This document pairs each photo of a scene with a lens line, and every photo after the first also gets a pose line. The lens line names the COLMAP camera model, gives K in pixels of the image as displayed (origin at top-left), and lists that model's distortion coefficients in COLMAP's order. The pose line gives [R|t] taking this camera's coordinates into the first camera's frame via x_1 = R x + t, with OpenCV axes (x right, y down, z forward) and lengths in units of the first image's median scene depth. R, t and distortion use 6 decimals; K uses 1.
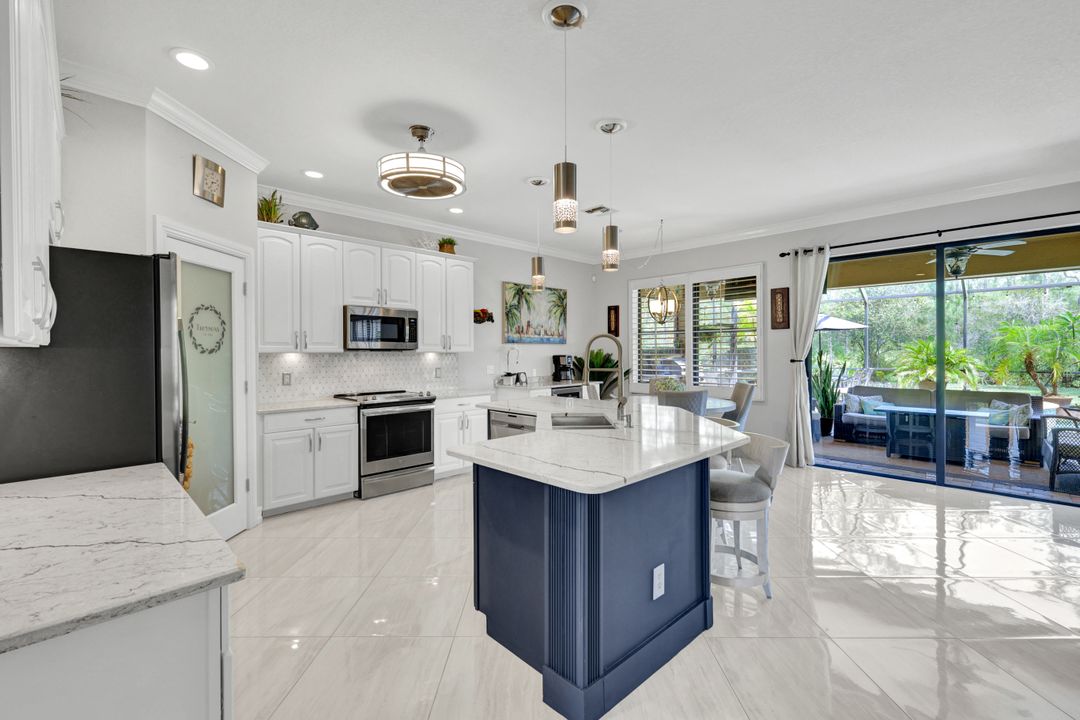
lens RADIAL K [[470.8, 0, 536.1], [0, 470.8, 341.9], [0, 0, 1]] dist [0.002801, -0.001157]
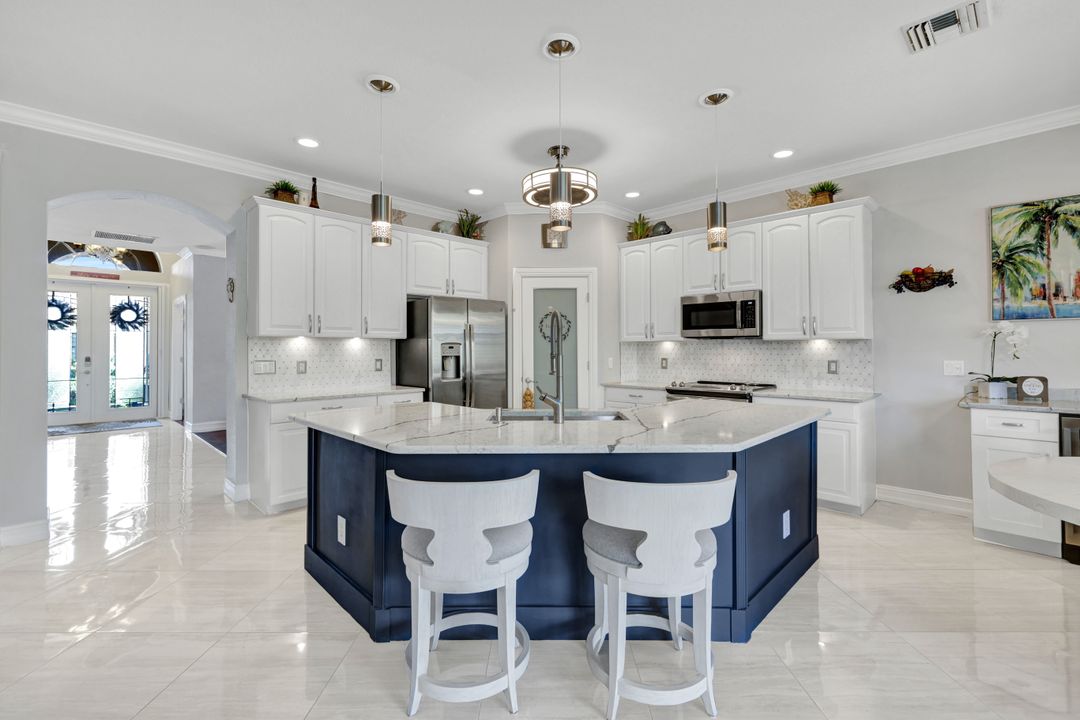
lens RADIAL K [[470.8, 0, 534.1], [0, 470.8, 342.3], [0, 0, 1]] dist [0.002801, -0.001157]
pose [[-0.000505, -0.010229, -0.999948, 0.586862], [0.023232, 0.999678, -0.010238, 0.025738], [0.999730, -0.023236, -0.000268, 0.588957]]
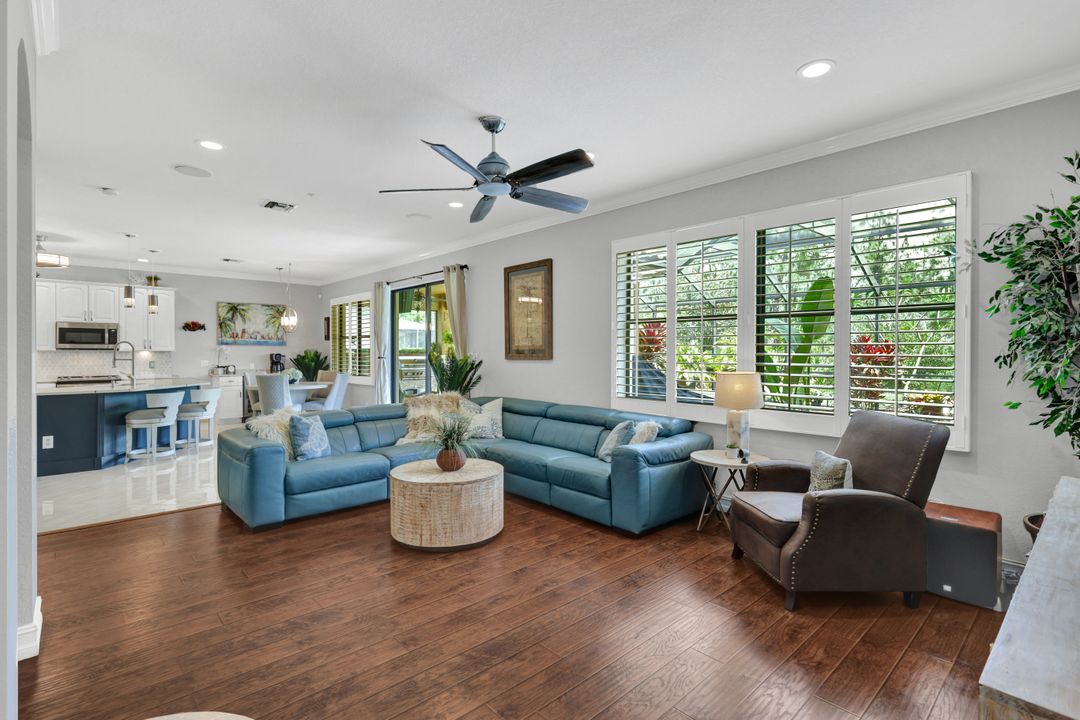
lens RADIAL K [[518.6, 0, 542.9], [0, 518.6, 351.9], [0, 0, 1]] dist [-0.002301, 0.000933]
pose [[0.999393, 0.004118, -0.034590, 1.208262], [-0.003394, 0.999774, 0.020969, -0.015309], [0.034669, -0.020839, 0.999182, -0.668523]]
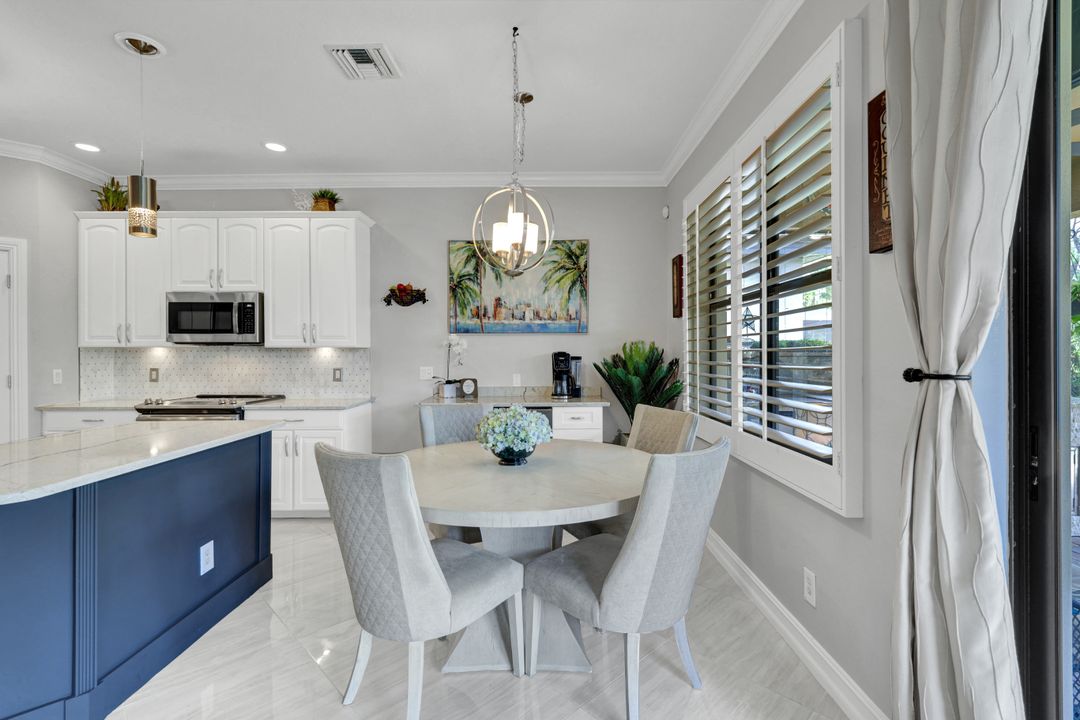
lens RADIAL K [[489.1, 0, 543.4], [0, 489.1, 355.1], [0, 0, 1]] dist [0.000554, 0.000748]
pose [[0.707412, 0.005568, -0.706779, 0.634024], [0.013923, 0.999665, 0.021811, 0.024492], [0.706664, -0.025269, 0.707098, 0.753337]]
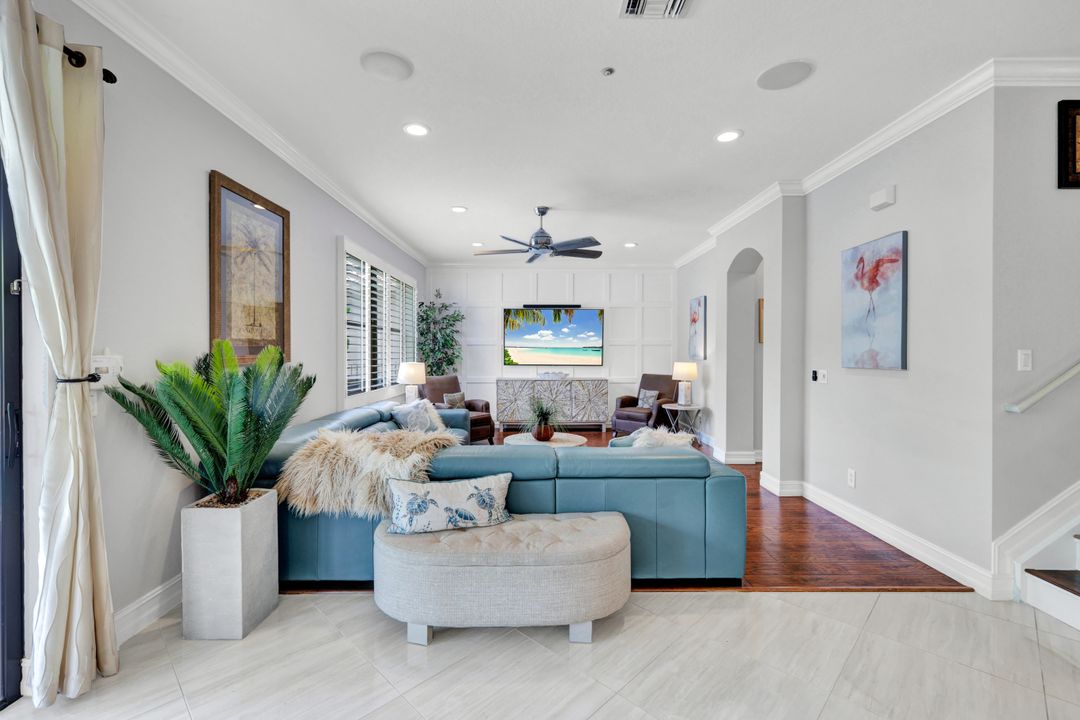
lens RADIAL K [[470.8, 0, 543.0], [0, 470.8, 356.2], [0, 0, 1]] dist [0.002801, -0.001157]
pose [[-0.725391, -0.006537, 0.688306, 0.426687], [-0.014561, 0.999877, -0.005849, 0.016075], [-0.688183, -0.014266, -0.725397, 0.735571]]
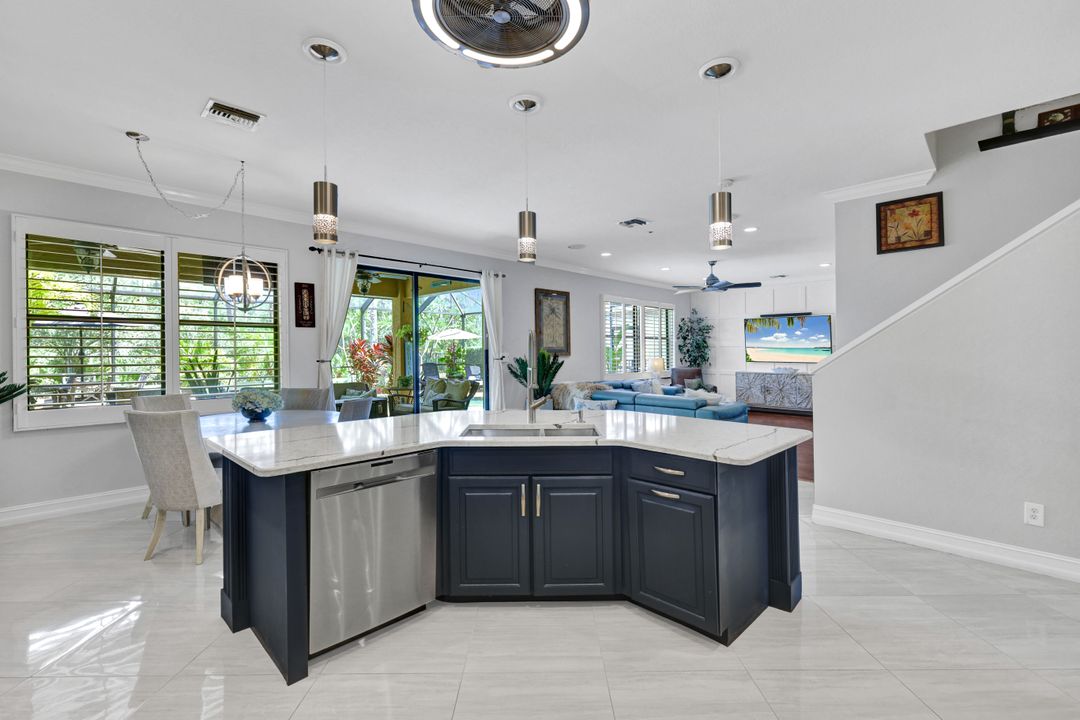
lens RADIAL K [[470.8, 0, 534.5], [0, 470.8, 341.1], [0, 0, 1]] dist [0.002801, -0.001157]
pose [[-0.002364, 0.023815, 0.999714, -0.463825], [-0.019269, 0.999530, -0.023856, 0.015286], [-0.999812, -0.019320, -0.001904, 0.614069]]
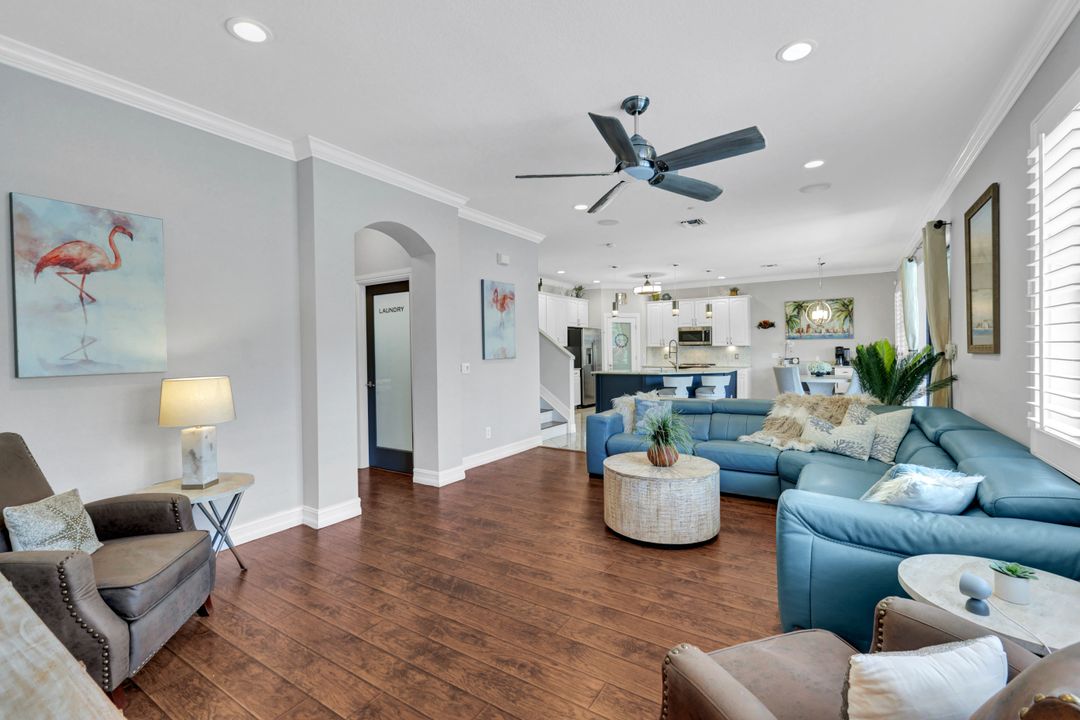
lens RADIAL K [[470.8, 0, 535.5], [0, 470.8, 353.7], [0, 0, 1]] dist [0.002801, -0.001157]
pose [[0.211432, 0.009524, -0.977346, 1.668883], [0.032793, 0.999320, 0.016833, -0.005074], [0.976843, -0.035609, 0.210975, -0.239751]]
